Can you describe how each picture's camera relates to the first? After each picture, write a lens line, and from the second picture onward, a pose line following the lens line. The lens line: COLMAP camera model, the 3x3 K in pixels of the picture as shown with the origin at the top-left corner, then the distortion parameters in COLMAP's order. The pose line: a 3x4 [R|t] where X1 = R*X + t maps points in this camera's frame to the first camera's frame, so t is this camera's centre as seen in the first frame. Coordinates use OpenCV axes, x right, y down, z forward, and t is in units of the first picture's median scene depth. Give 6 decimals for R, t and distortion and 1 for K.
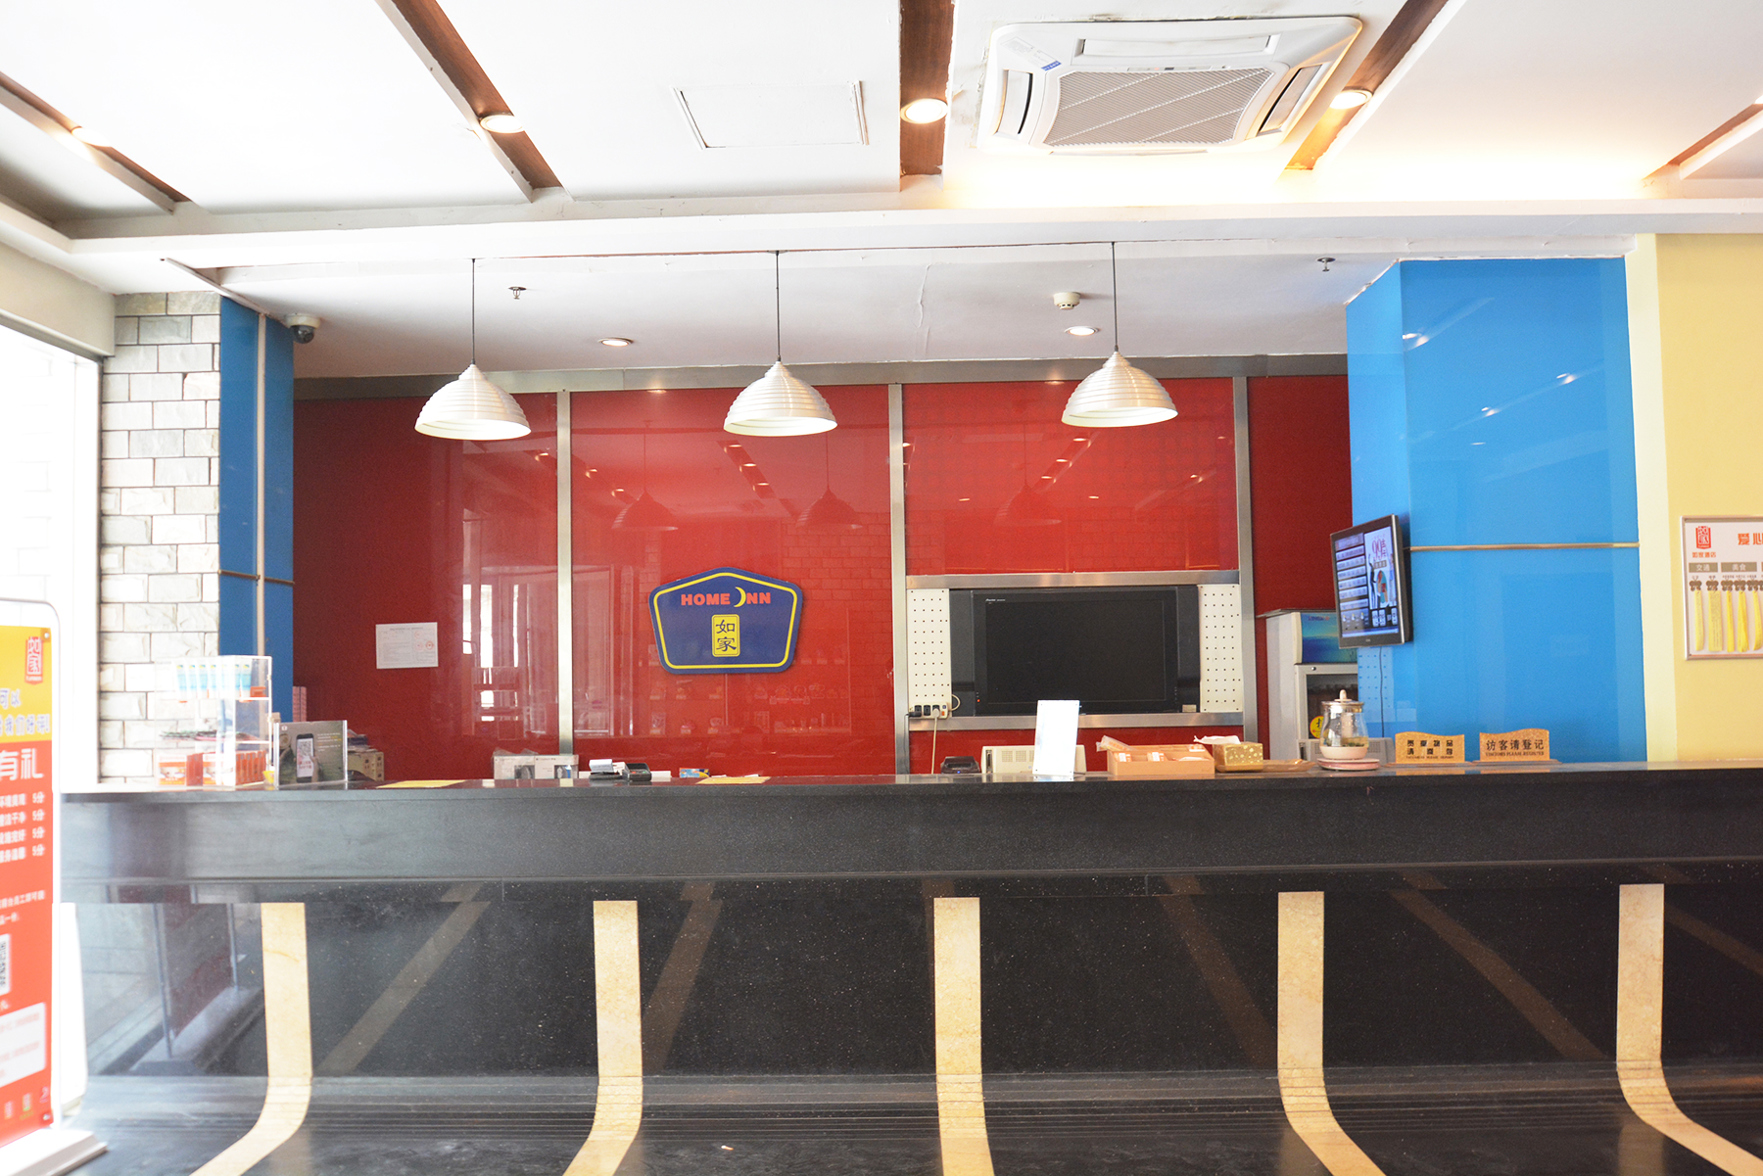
lens RADIAL K [[1492.6, 0, 881.4], [0, 1492.6, 589.9], [0, 0, 1]] dist [-0.073200, 0.005041]
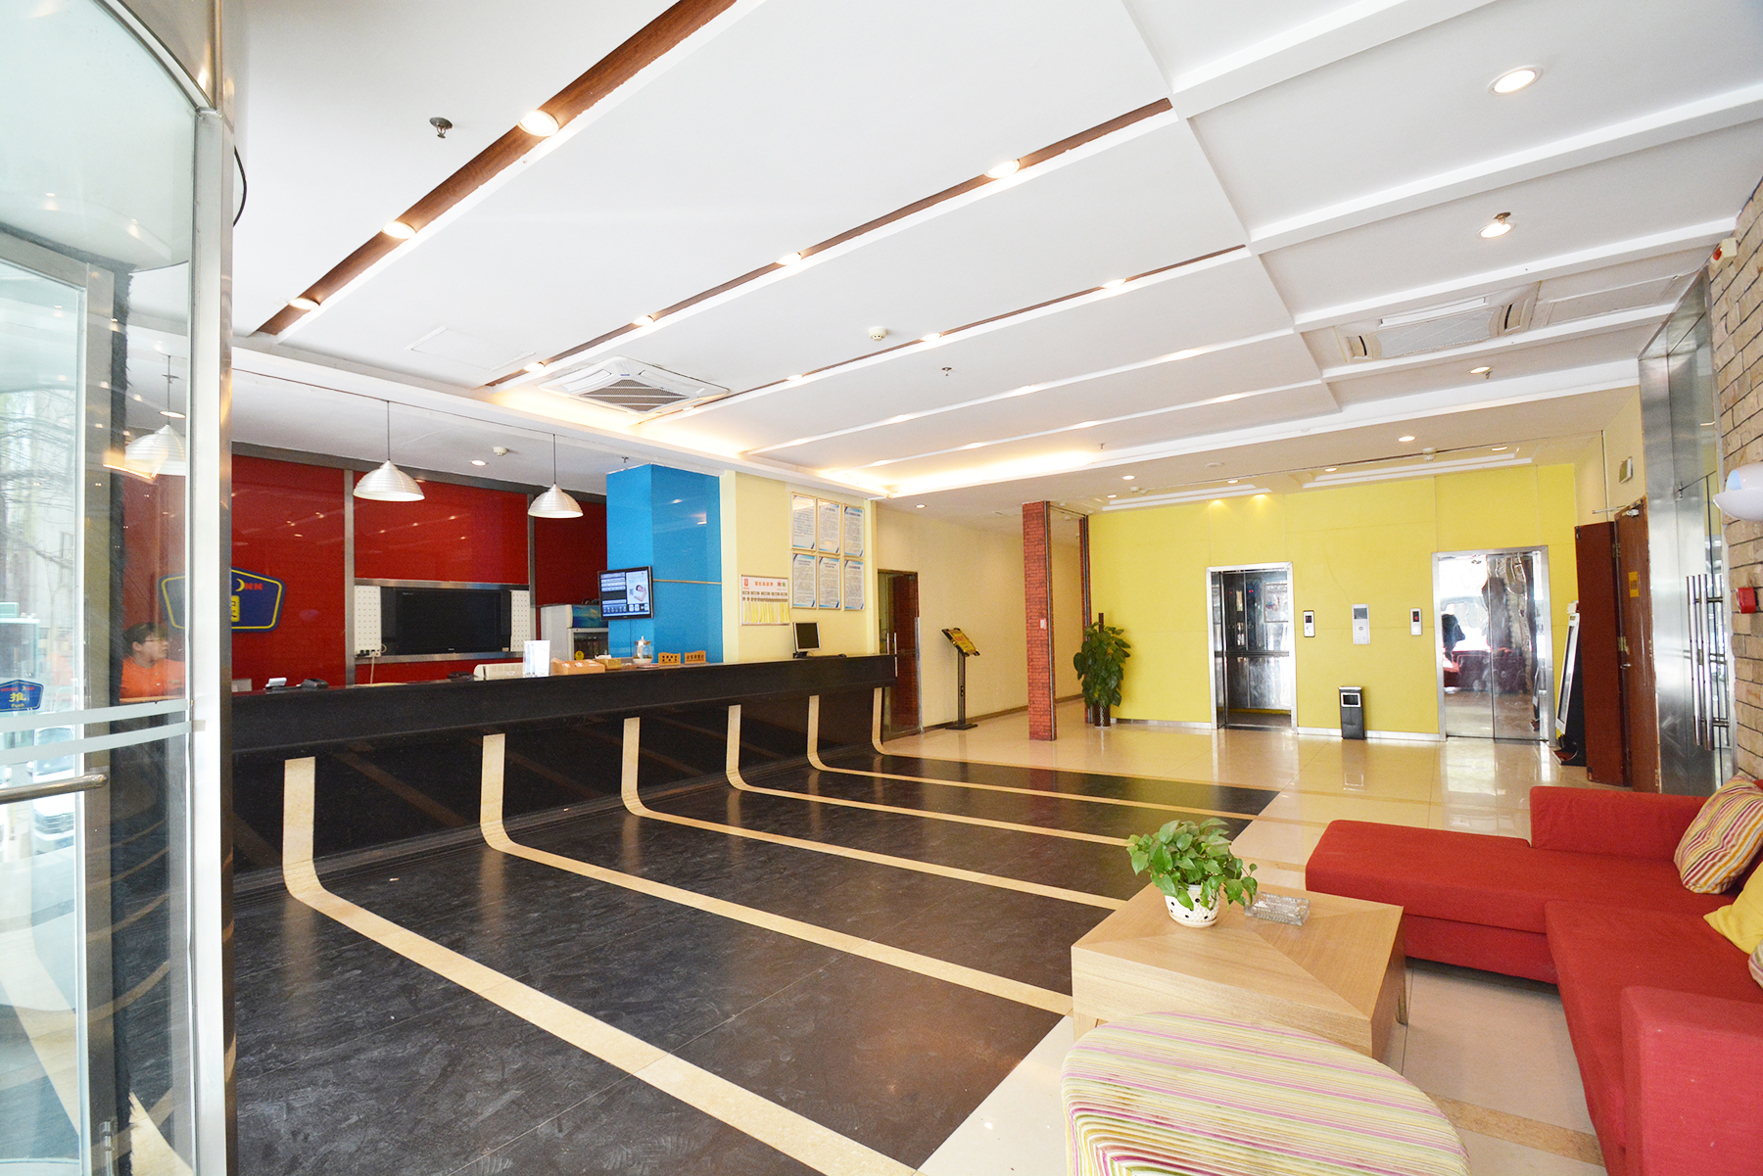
lens RADIAL K [[781.7, 0, 853.8], [0, 781.7, 608.8], [0, 0, 1]] dist [-0.007038, -0.008201]
pose [[0.574874, 0.025714, 0.817838, -0.512187], [-0.033557, 0.999406, -0.007835, 0.018637], [-0.817553, -0.022940, 0.575396, -0.037891]]
